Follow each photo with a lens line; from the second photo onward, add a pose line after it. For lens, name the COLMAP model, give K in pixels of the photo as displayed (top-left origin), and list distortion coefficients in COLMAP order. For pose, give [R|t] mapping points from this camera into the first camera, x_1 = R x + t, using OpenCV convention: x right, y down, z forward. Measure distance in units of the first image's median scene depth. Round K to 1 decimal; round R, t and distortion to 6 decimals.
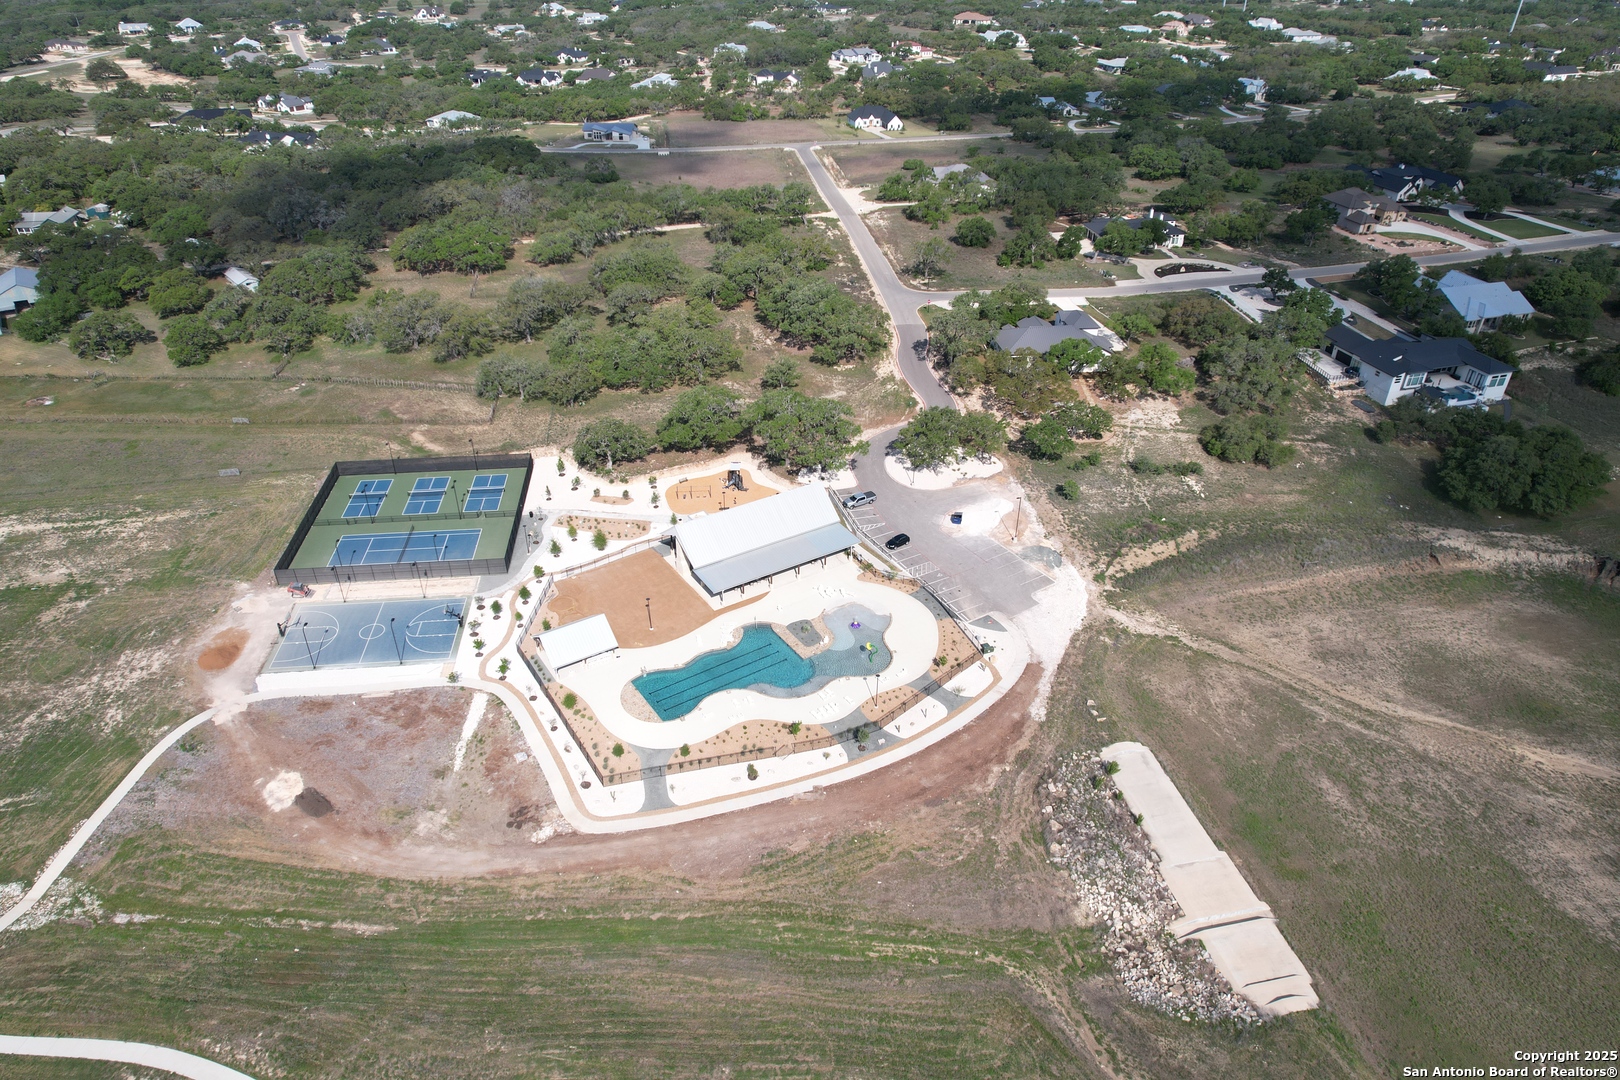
lens RADIAL K [[1022.7, 0, 809.8], [0, 1022.7, 554.5], [0, 0, 1]] dist [-0.082310, 0.078009]
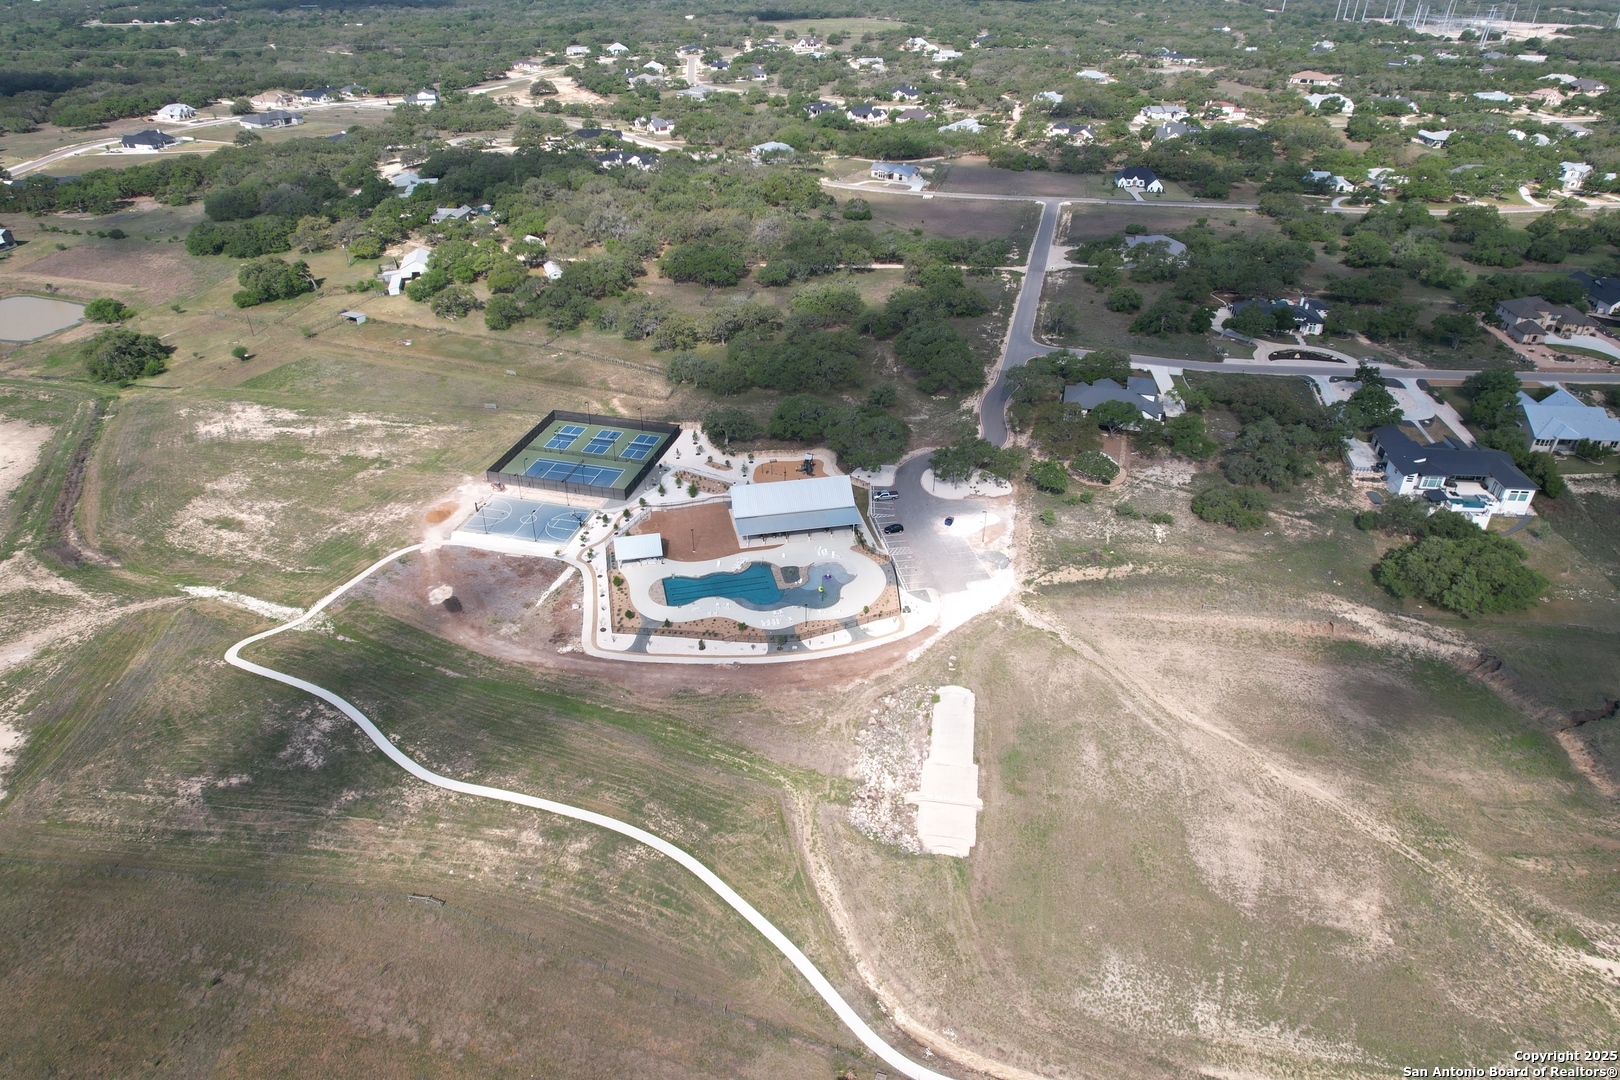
lens RADIAL K [[1022.7, 0, 809.8], [0, 1022.7, 554.5], [0, 0, 1]] dist [-0.082310, 0.078009]
pose [[0.935300, 0.188058, -0.299747, 0.386606], [-0.191958, 0.981262, 0.016668, 0.018952], [0.297265, 0.041950, 0.953873, -0.299618]]
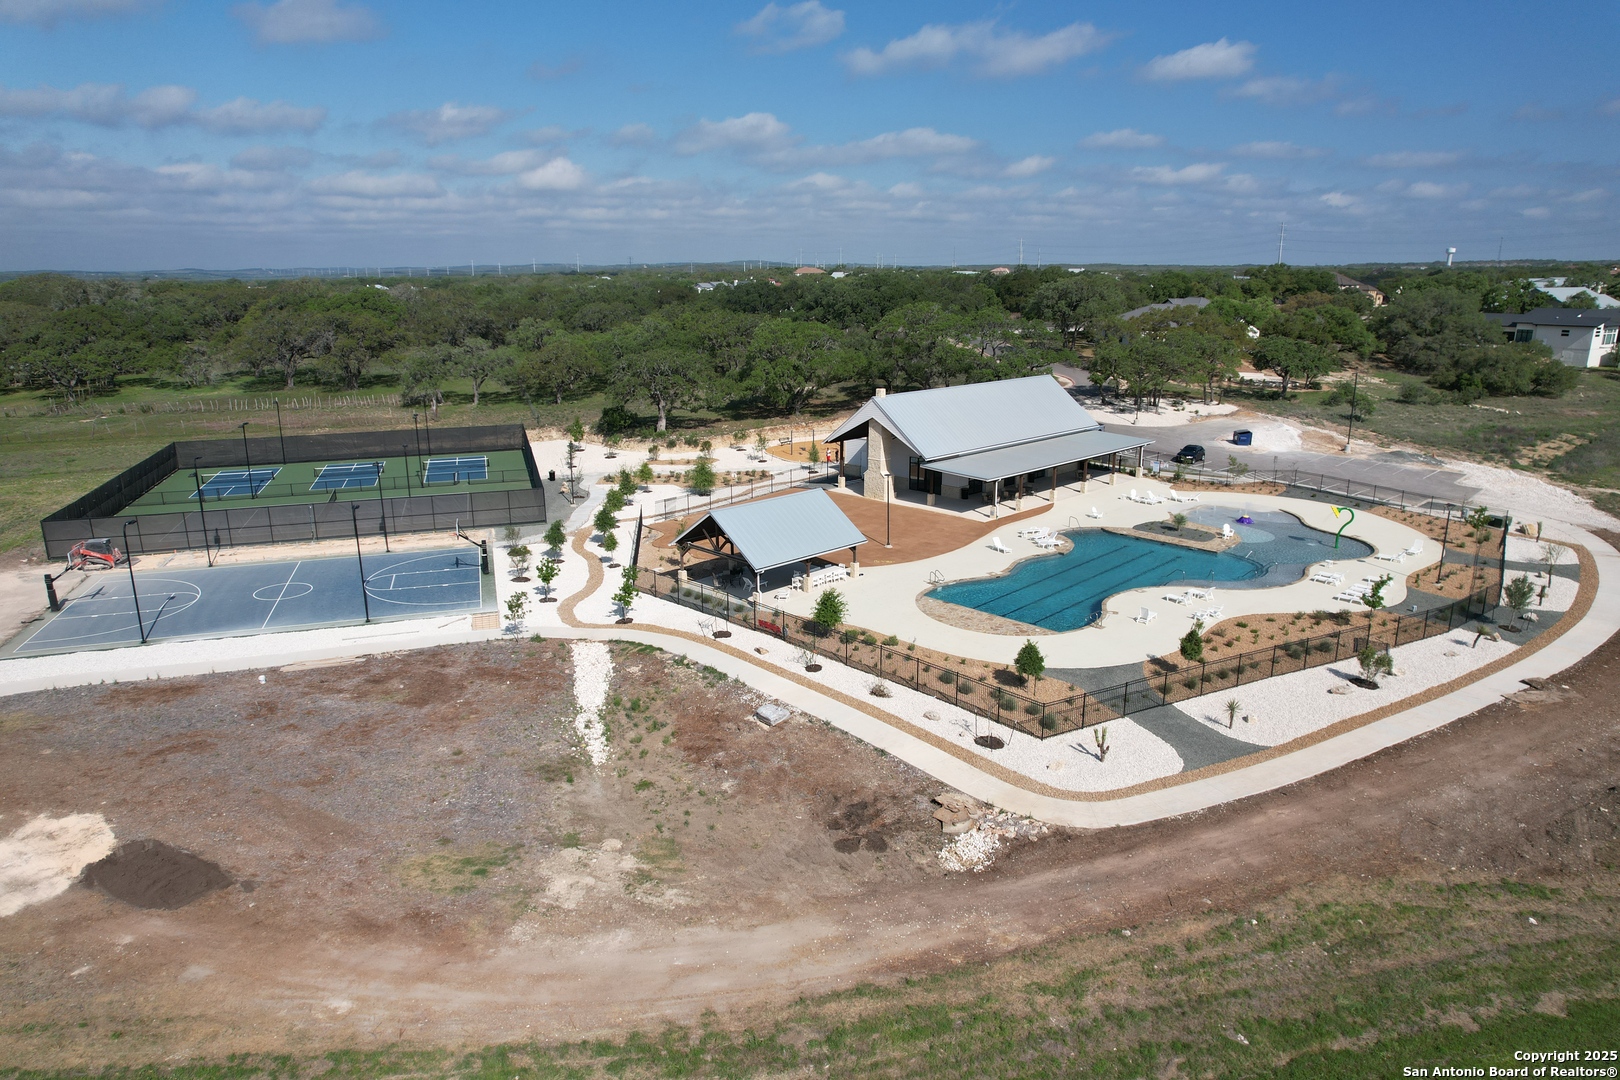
lens RADIAL K [[1022.7, 0, 809.8], [0, 1022.7, 554.5], [0, 0, 1]] dist [-0.082310, 0.078009]
pose [[0.979791, -0.062014, 0.190166, -0.256185], [0.115818, 0.951026, -0.286594, 0.190999], [-0.163080, 0.302827, 0.938989, 0.477935]]
